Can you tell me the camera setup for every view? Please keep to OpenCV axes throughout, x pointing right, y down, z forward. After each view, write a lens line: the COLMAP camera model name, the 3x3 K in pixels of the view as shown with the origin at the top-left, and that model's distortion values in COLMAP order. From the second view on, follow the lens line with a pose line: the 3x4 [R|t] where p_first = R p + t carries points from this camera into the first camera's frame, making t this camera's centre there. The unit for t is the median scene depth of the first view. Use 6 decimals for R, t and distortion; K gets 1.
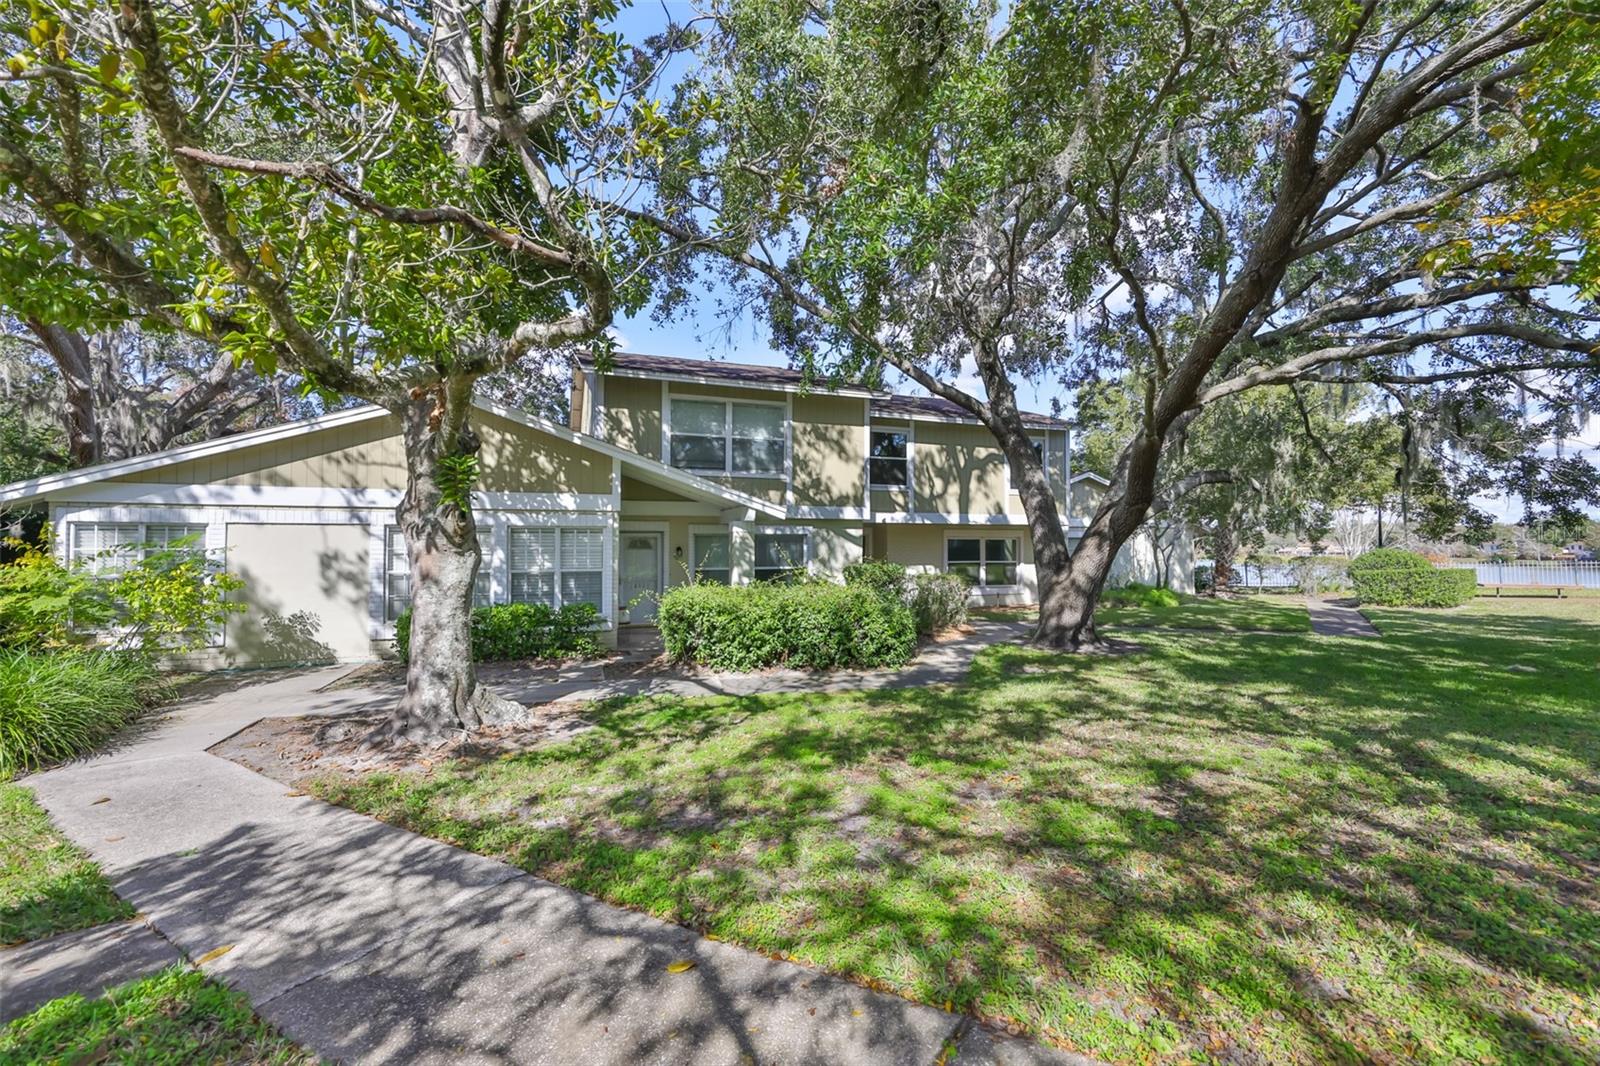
lens RADIAL K [[680.8, 0, 807.0], [0, 680.8, 533.7], [0, 0, 1]] dist [-0.001082, 0.000732]
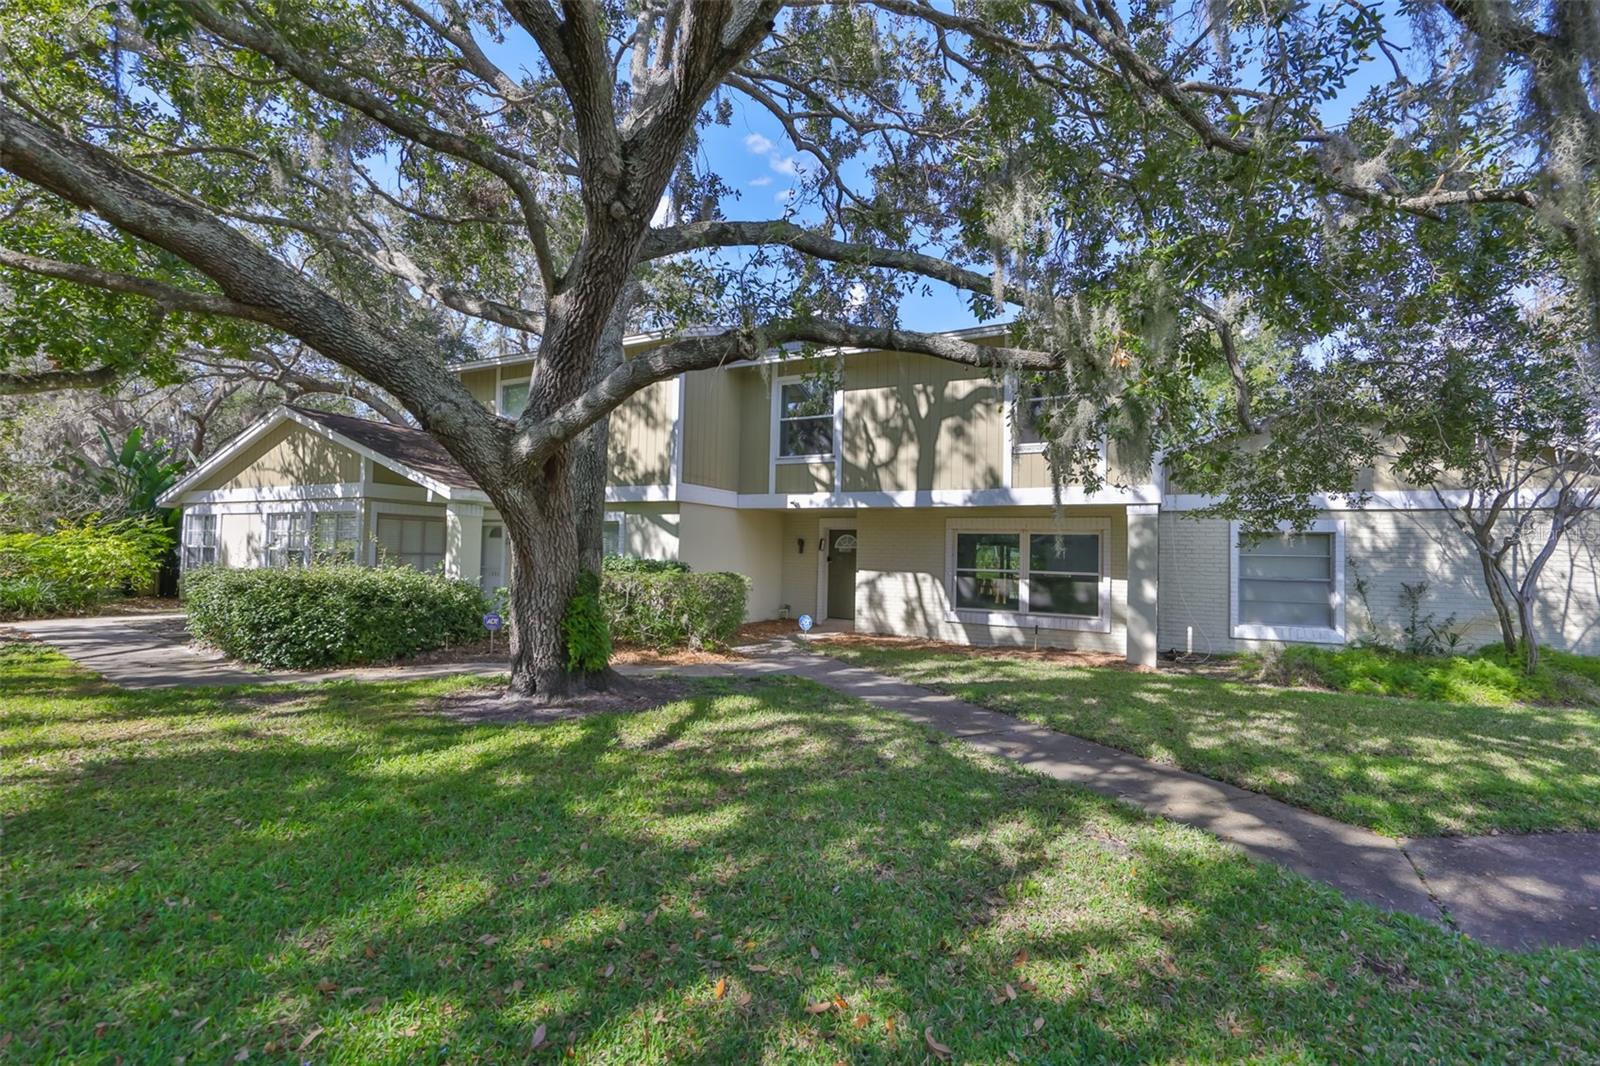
lens RADIAL K [[680.8, 0, 807.0], [0, 680.8, 533.7], [0, 0, 1]] dist [-0.001082, 0.000732]
pose [[0.667505, -0.008164, -0.744561, 0.773270], [-0.011147, 0.999718, -0.020954, 0.030505], [0.744522, 0.022286, 0.667226, 0.624038]]
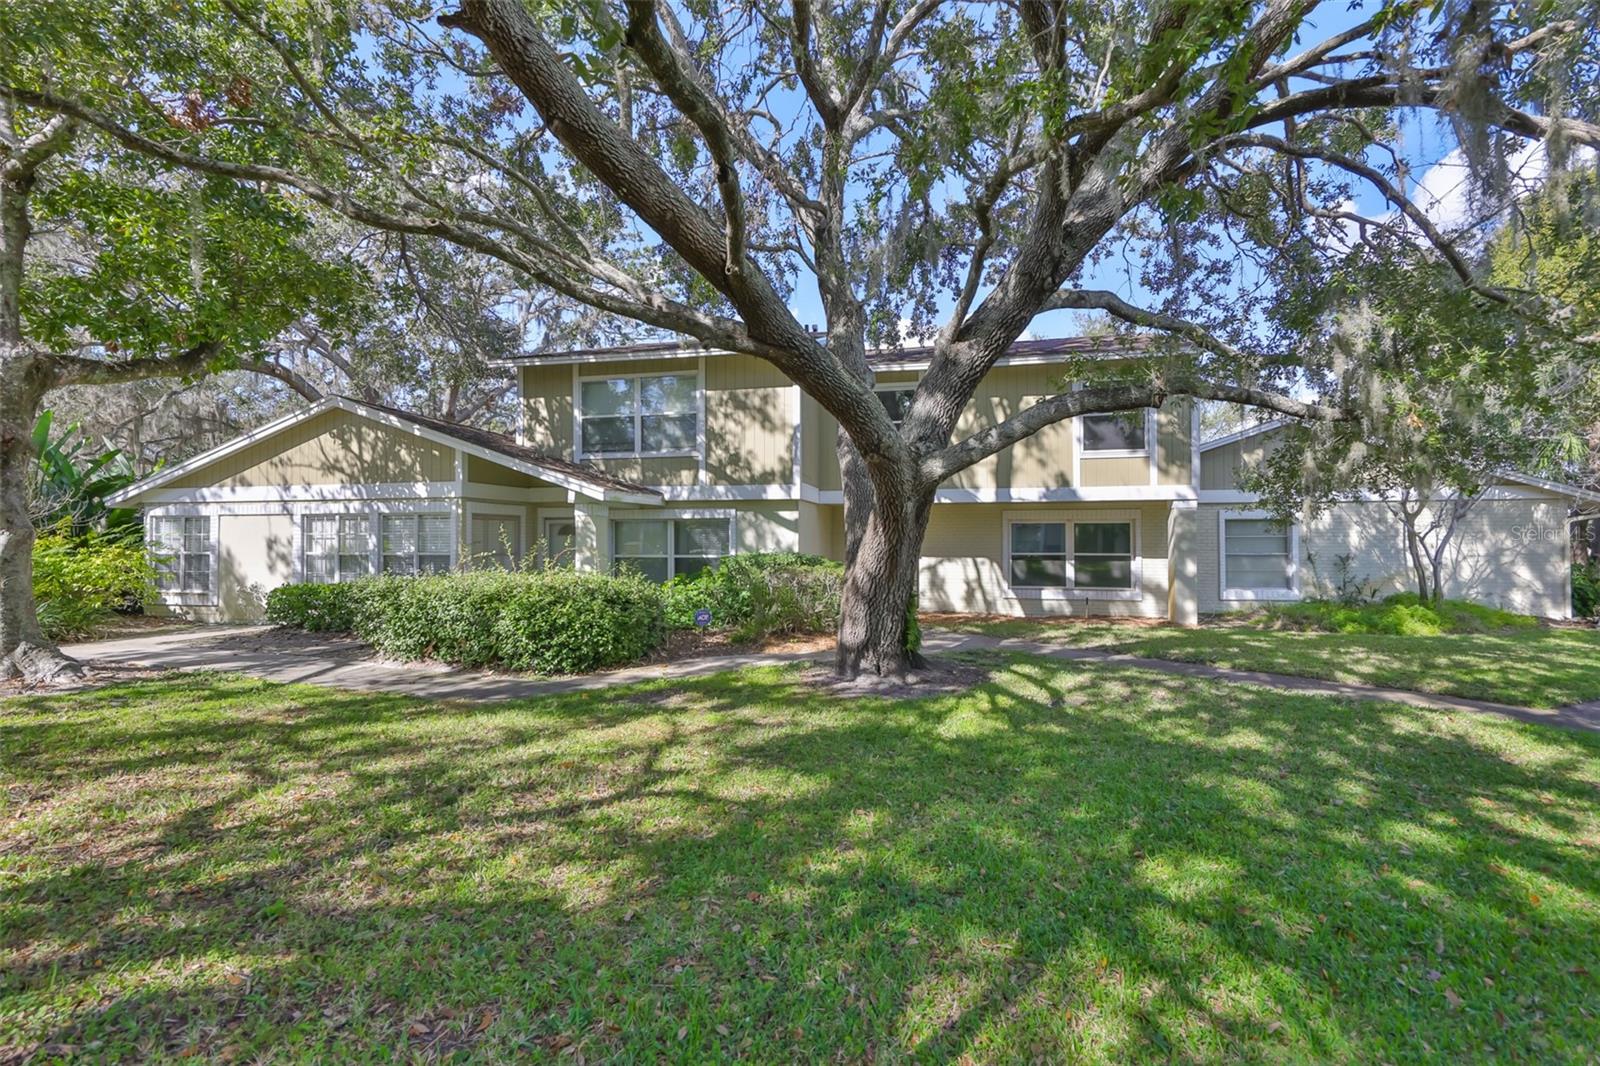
lens RADIAL K [[679.5, 0, 802.4], [0, 679.5, 526.0], [0, 0, 1]] dist [-0.003673, 0.000125]
pose [[0.840462, -0.012205, -0.541733, 0.553699], [0.010473, 0.999925, -0.006280, 0.017017], [0.541769, -0.000396, 0.840527, 0.322810]]
